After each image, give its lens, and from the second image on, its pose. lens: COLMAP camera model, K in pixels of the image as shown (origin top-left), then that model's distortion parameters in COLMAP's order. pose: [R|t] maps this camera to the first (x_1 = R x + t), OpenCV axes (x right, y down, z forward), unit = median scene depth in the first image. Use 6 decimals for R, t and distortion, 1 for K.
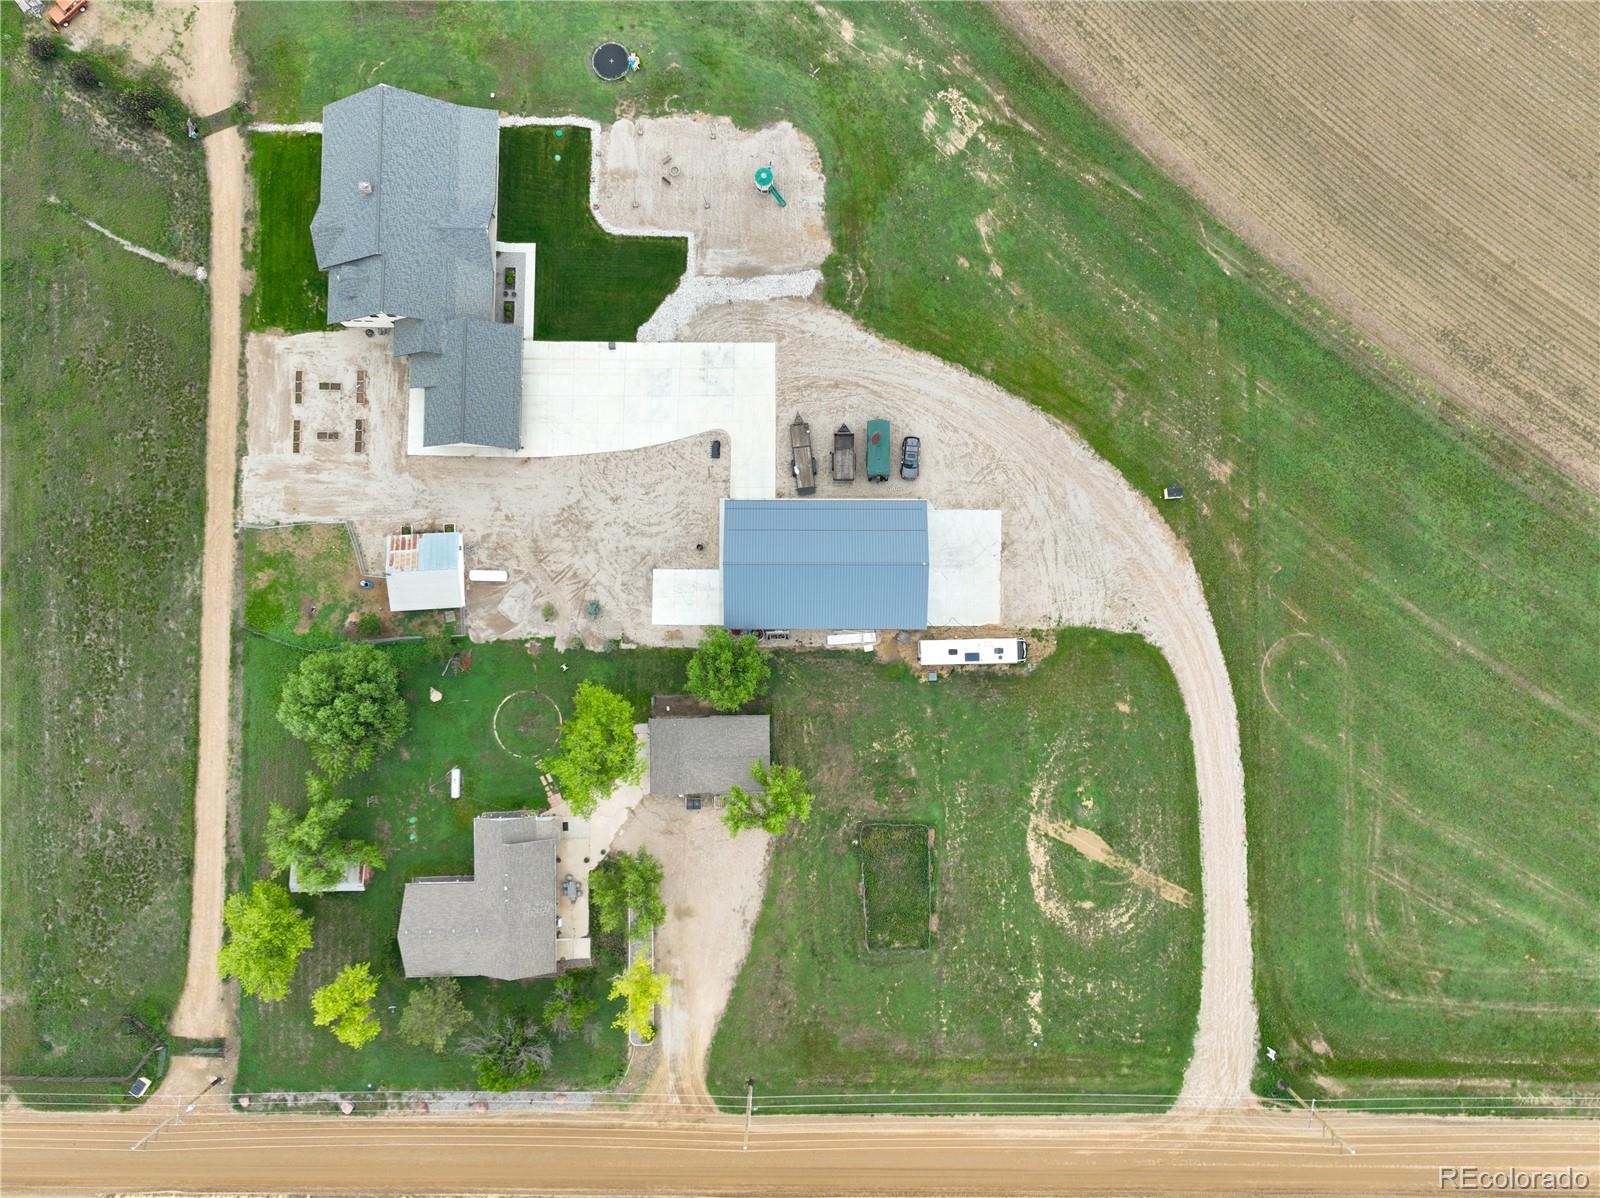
lens RADIAL K [[1127.0, 0, 802.5], [0, 1127.0, 600.1], [0, 0, 1]] dist [0.005849, 0.008414]
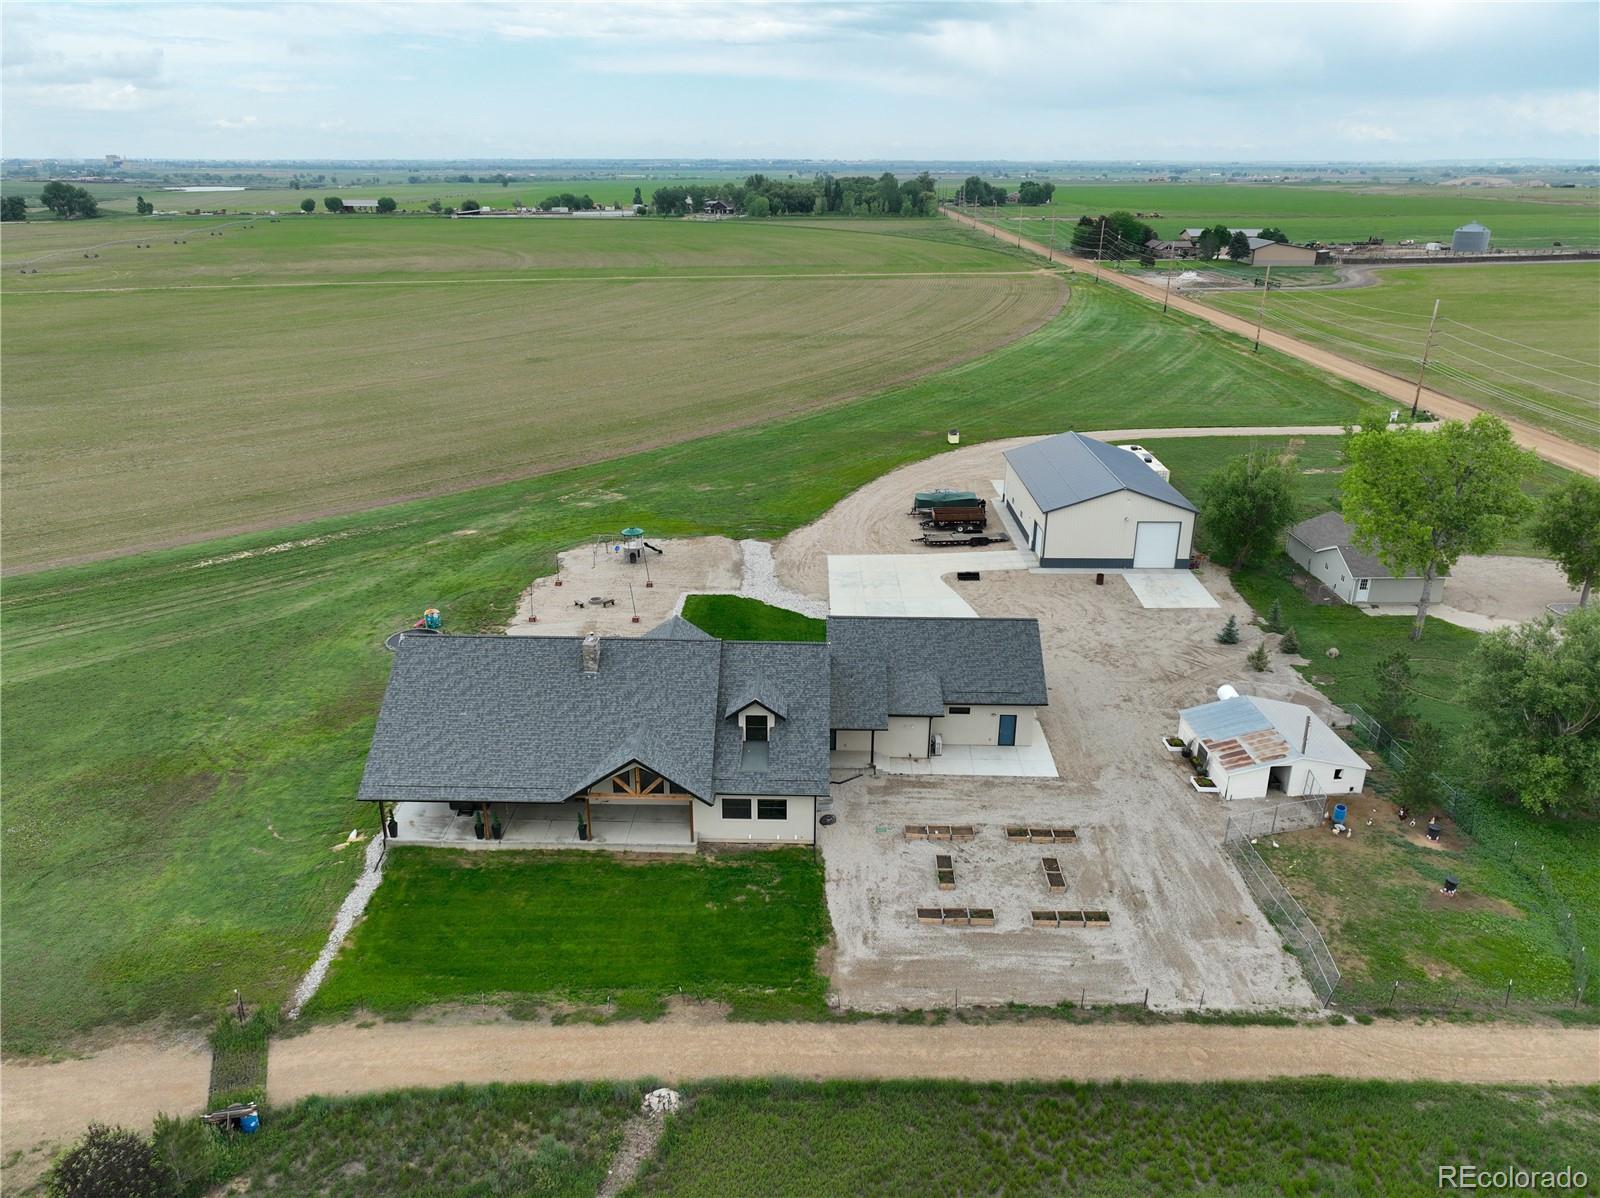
lens RADIAL K [[1127.0, 0, 802.5], [0, 1127.0, 600.1], [0, 0, 1]] dist [0.005849, 0.008414]
pose [[-0.000332, -0.364789, 0.931090, -0.802796], [0.999338, 0.033739, 0.013574, -0.256357], [-0.036366, 0.930479, 0.364536, 0.729023]]
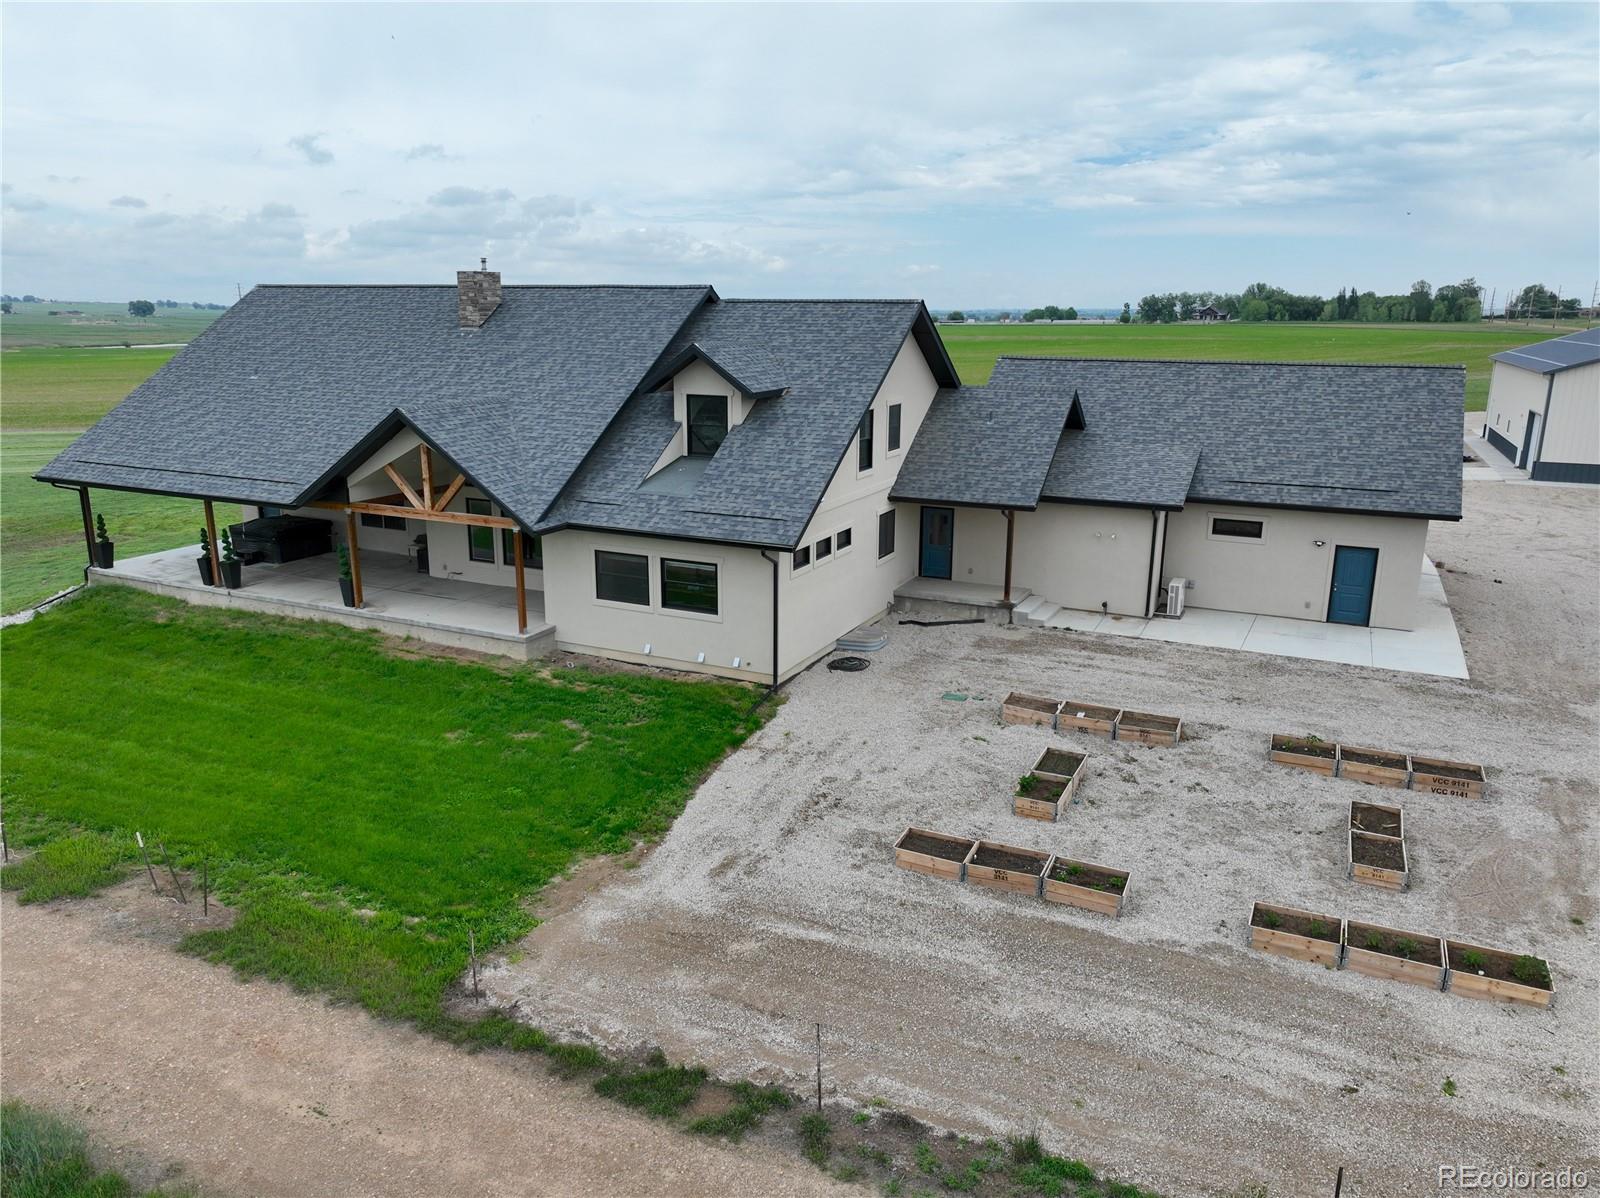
lens RADIAL K [[1127.0, 0, 802.5], [0, 1127.0, 600.1], [0, 0, 1]] dist [0.005849, 0.008414]
pose [[0.412082, -0.227454, 0.882300, -0.575051], [0.910584, 0.136827, -0.390019, -0.160174], [-0.032011, 0.964128, 0.263500, 0.926788]]
